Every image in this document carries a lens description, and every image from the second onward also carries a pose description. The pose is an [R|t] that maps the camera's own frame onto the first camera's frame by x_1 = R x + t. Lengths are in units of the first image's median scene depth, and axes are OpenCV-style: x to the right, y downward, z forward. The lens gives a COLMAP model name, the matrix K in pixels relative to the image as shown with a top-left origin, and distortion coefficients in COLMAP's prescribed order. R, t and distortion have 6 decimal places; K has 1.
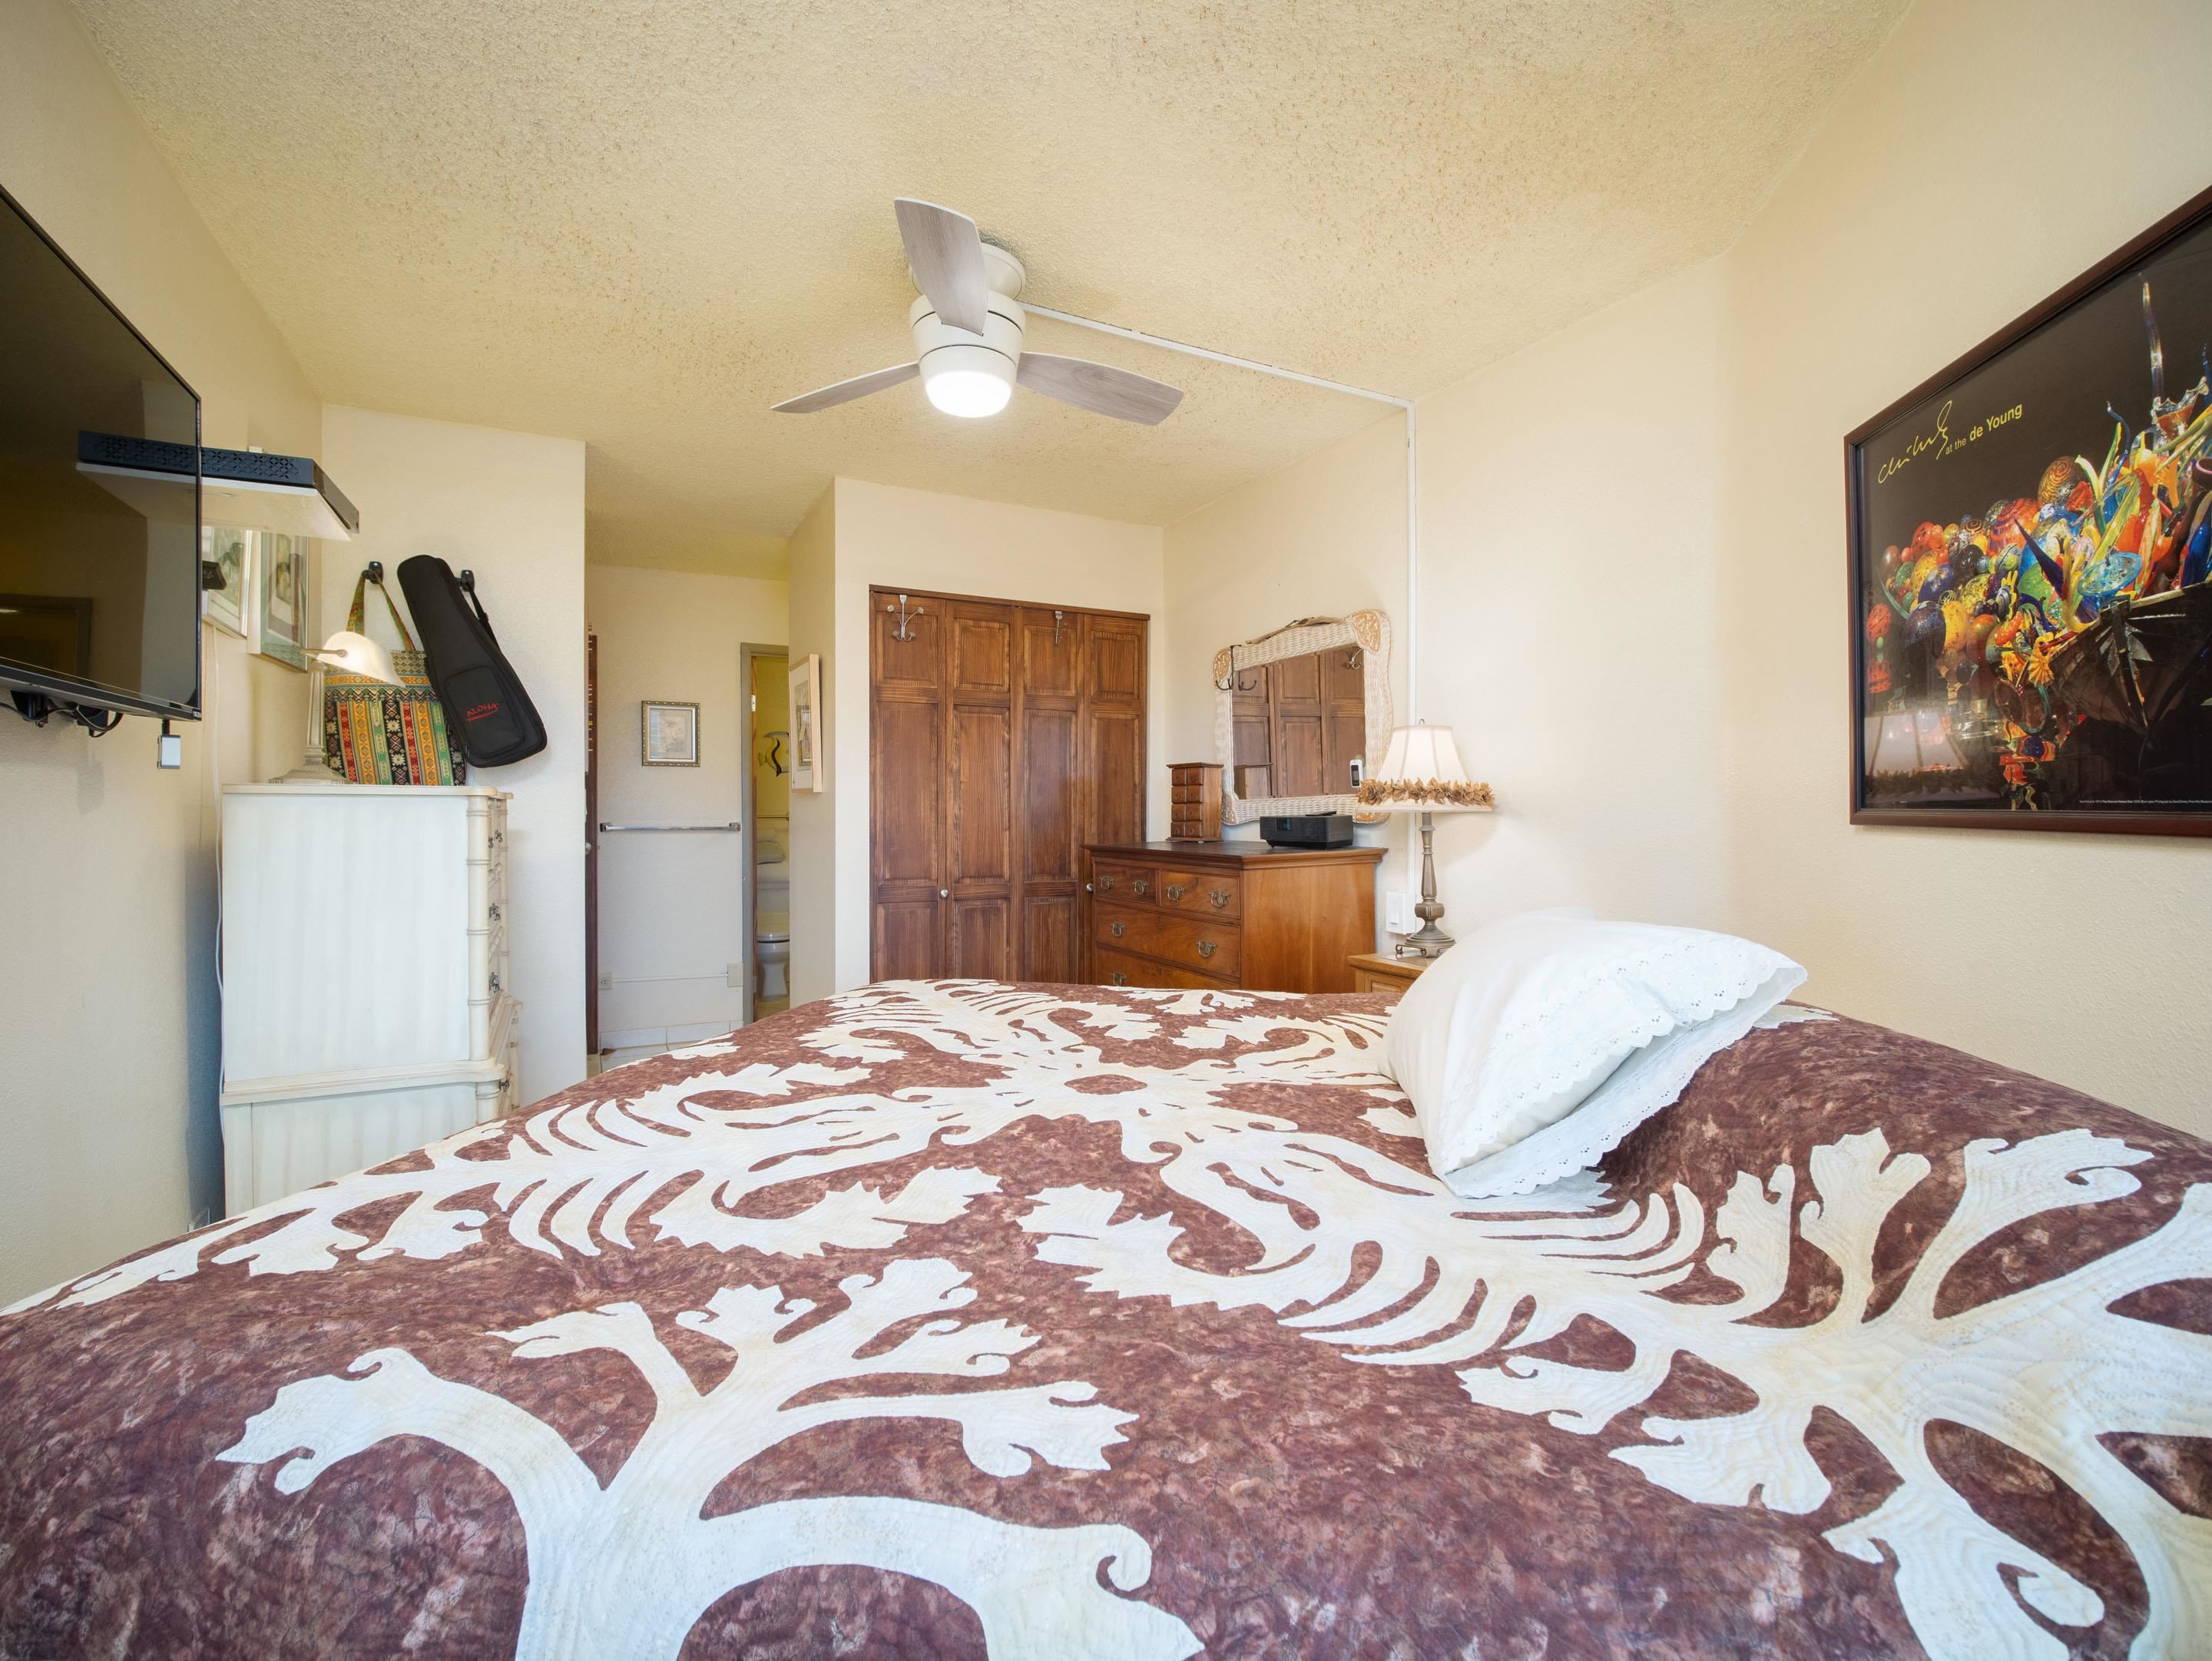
lens RADIAL K [[992.8, 0, 1107.4], [0, 992.8, 817.3], [0, 0, 1]] dist [-0.001151, -0.000222]
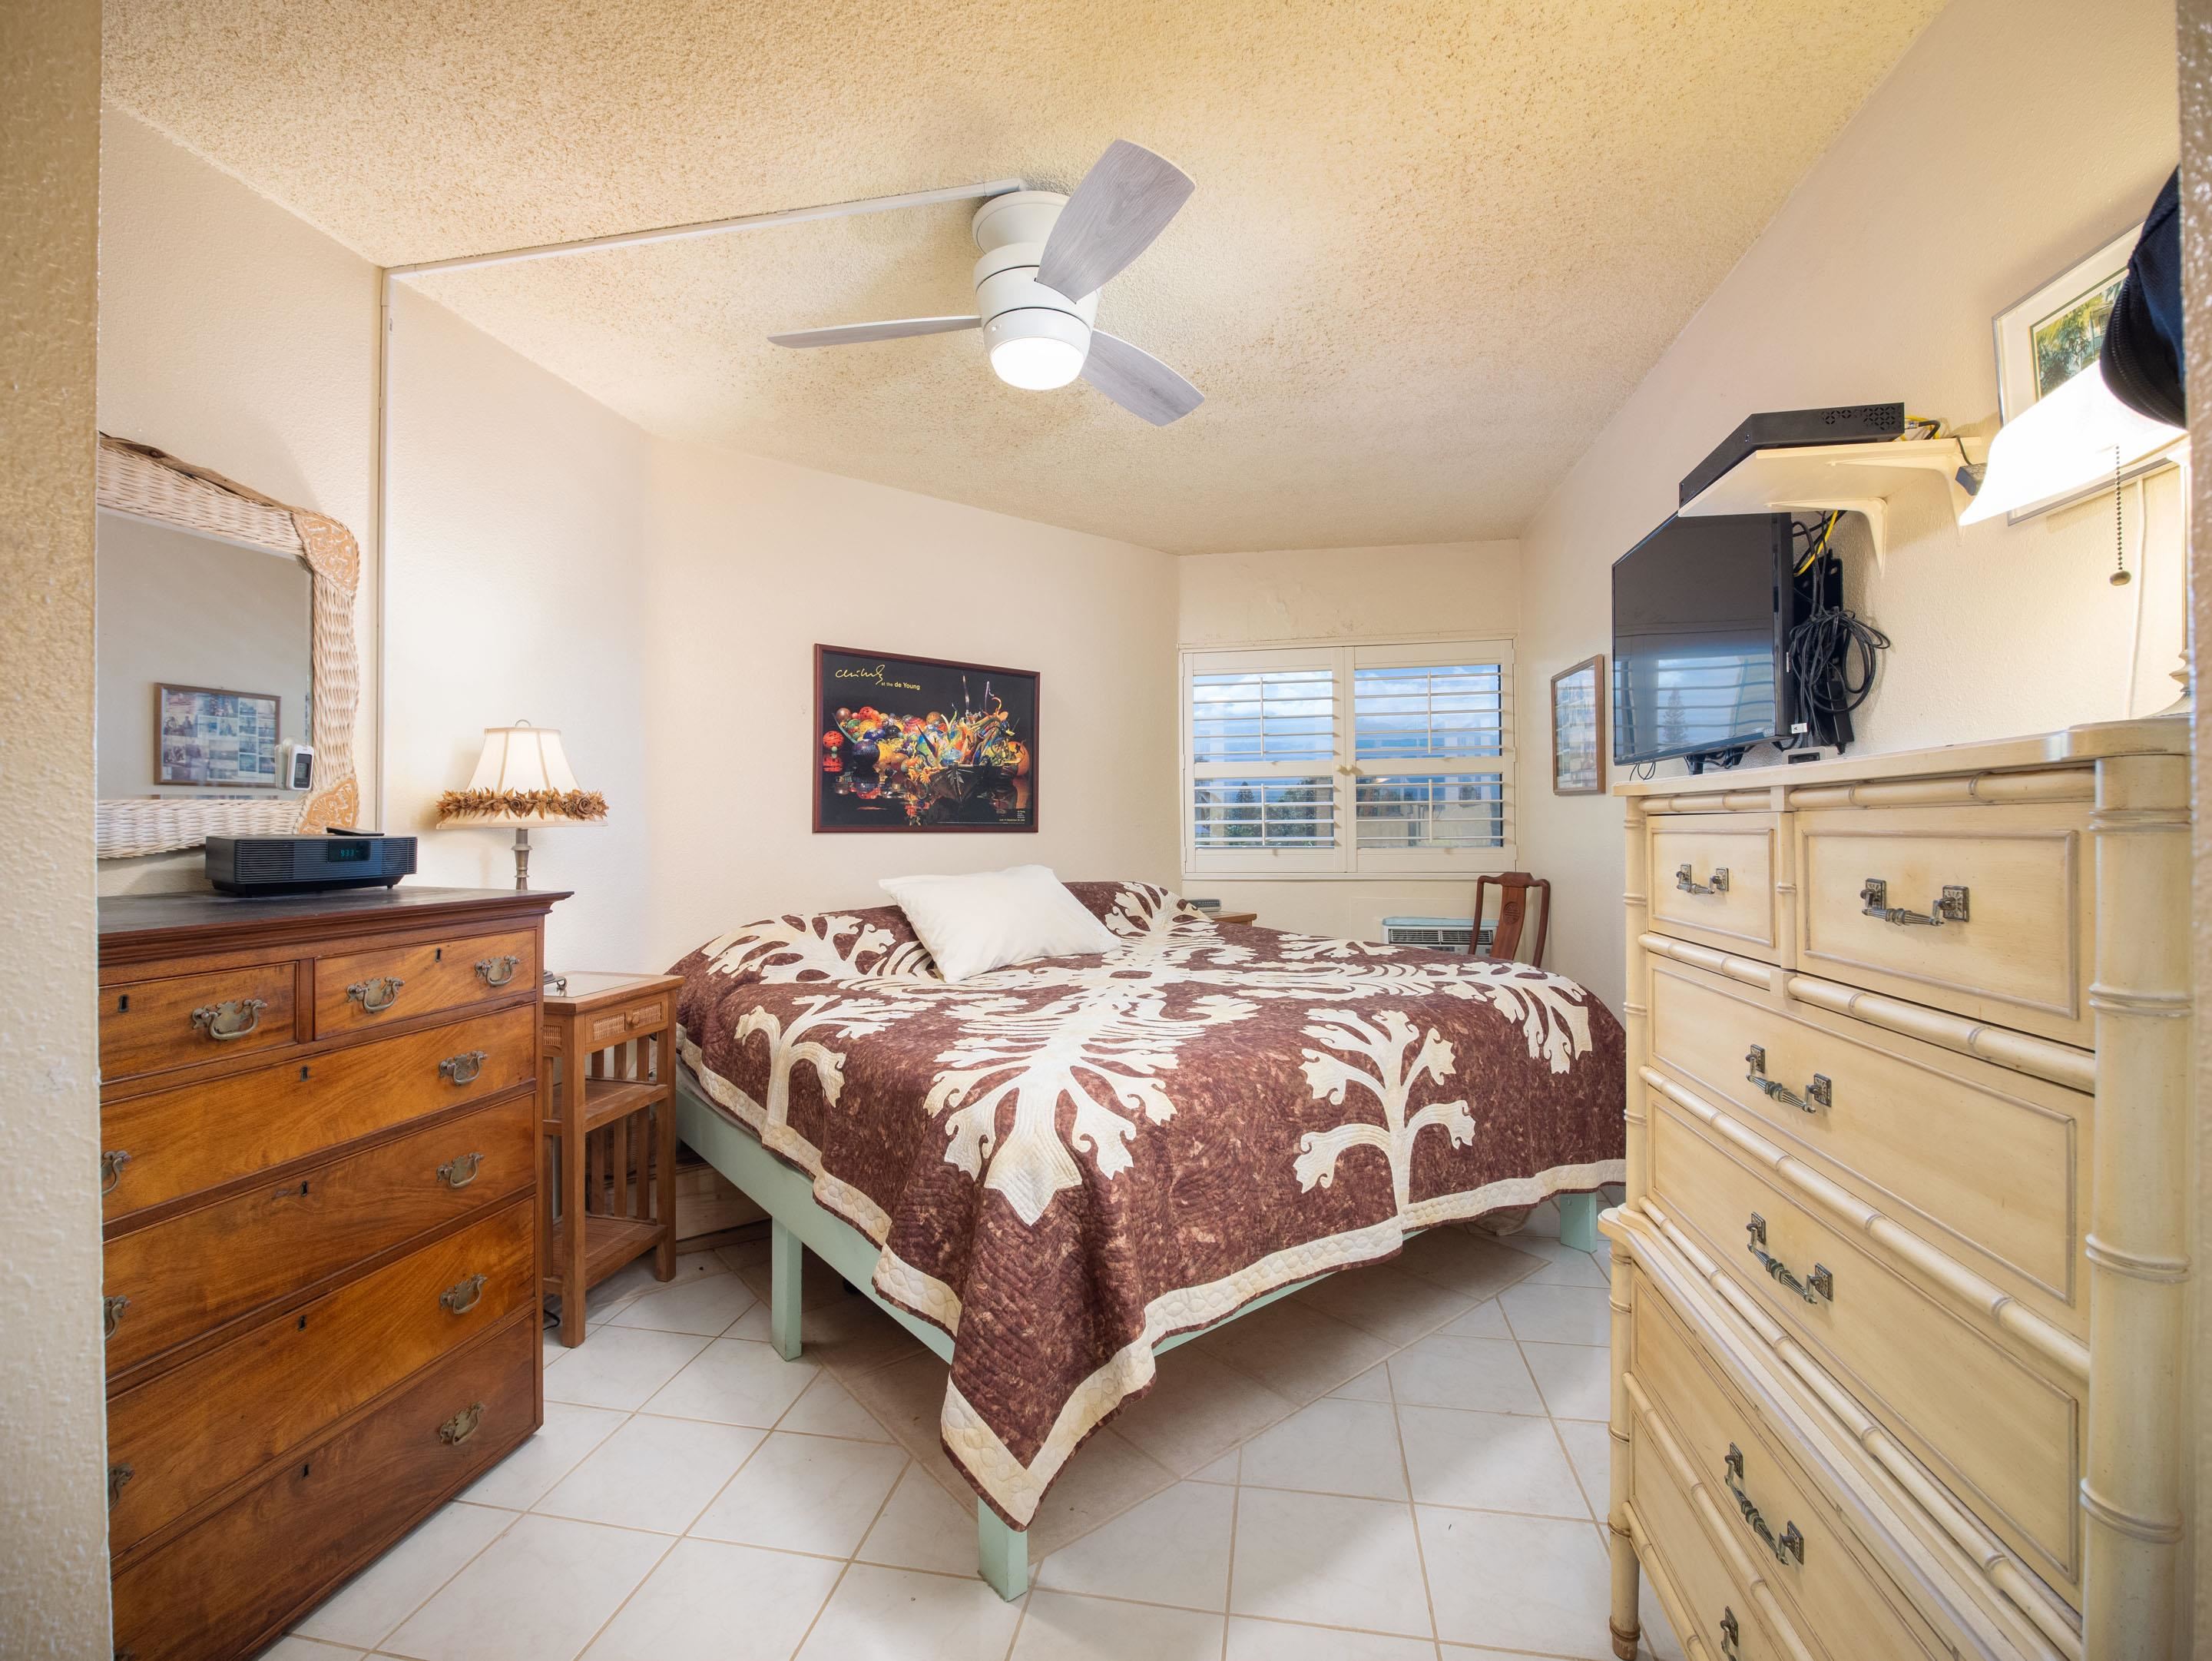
lens RADIAL K [[992.8, 0, 1101.5], [0, 992.8, 824.3], [0, 0, 1]] dist [-0.001151, -0.000222]
pose [[-0.790444, 0.007579, 0.612488, -1.254562], [0.010633, 0.999943, 0.001349, -0.008071], [-0.612442, 0.007579, -0.790479, 2.912380]]
